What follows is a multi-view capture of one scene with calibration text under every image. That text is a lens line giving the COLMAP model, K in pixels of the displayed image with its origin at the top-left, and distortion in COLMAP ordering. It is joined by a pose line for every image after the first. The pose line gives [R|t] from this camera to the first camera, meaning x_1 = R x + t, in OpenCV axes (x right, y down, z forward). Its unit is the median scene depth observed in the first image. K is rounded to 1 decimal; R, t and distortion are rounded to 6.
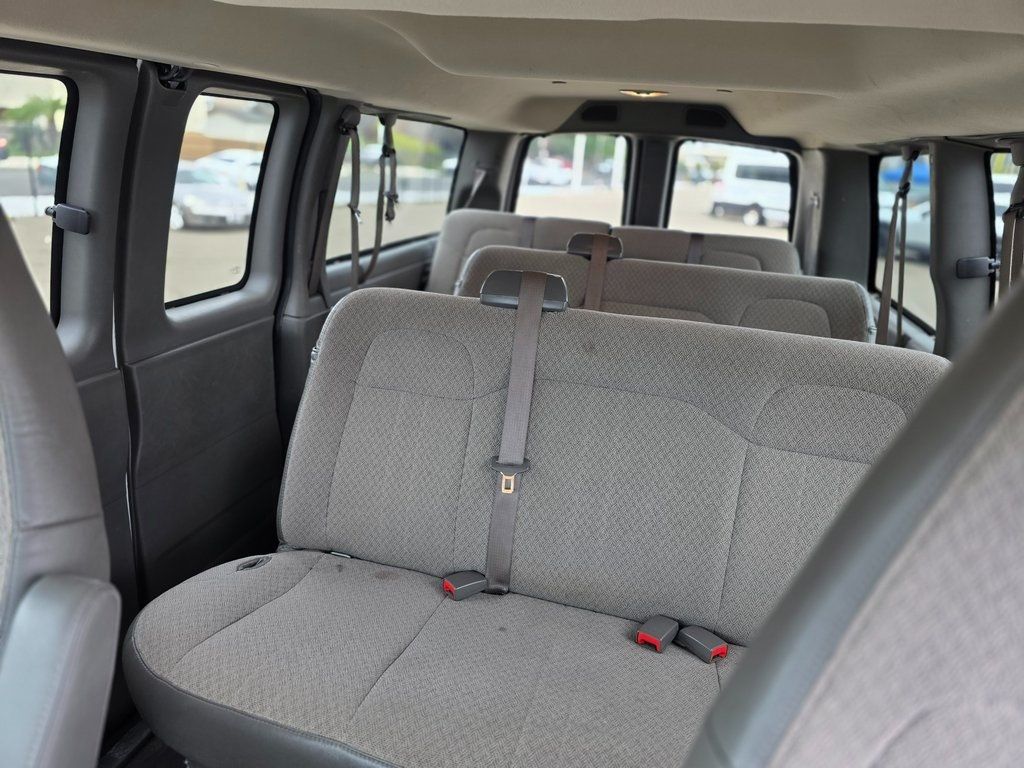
lens RADIAL K [[691.3, 0, 512.0], [0, 691.3, 384.0], [0, 0, 1]] dist [0.002789, -0.005242]
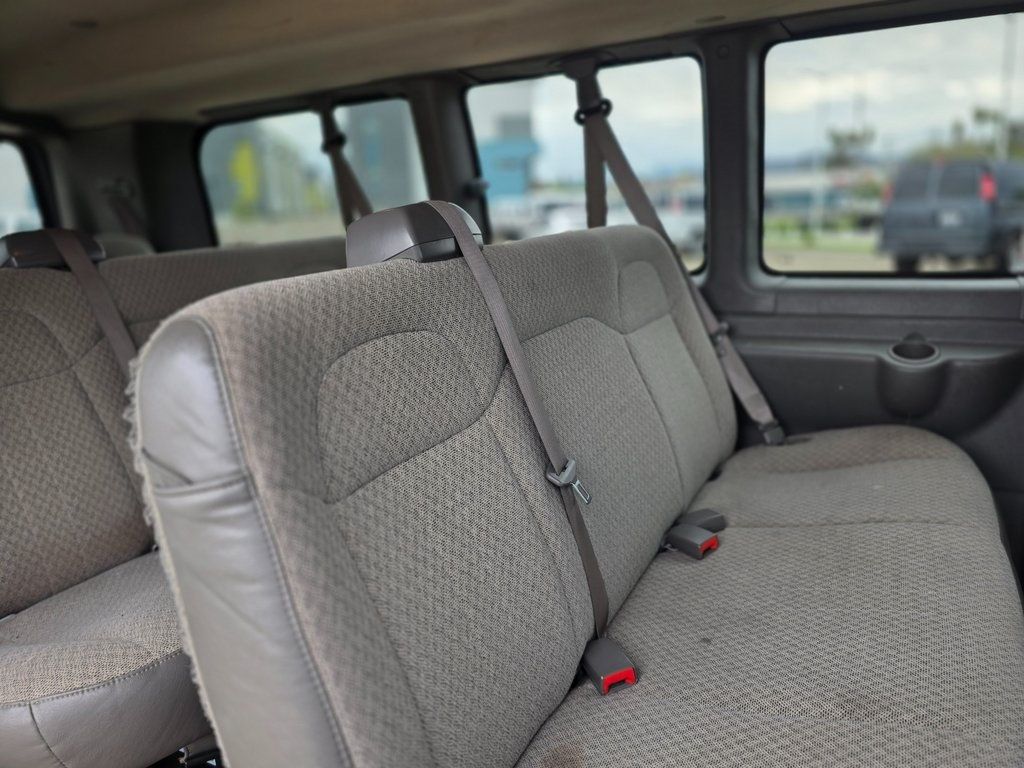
lens RADIAL K [[691.3, 0, 512.0], [0, 691.3, 384.0], [0, 0, 1]] dist [0.002789, -0.005242]
pose [[0.229309, -0.322508, 0.918371, -0.587486], [0.377440, 0.899150, 0.221515, -0.122582], [-0.897194, 0.295835, 0.327910, 0.770301]]
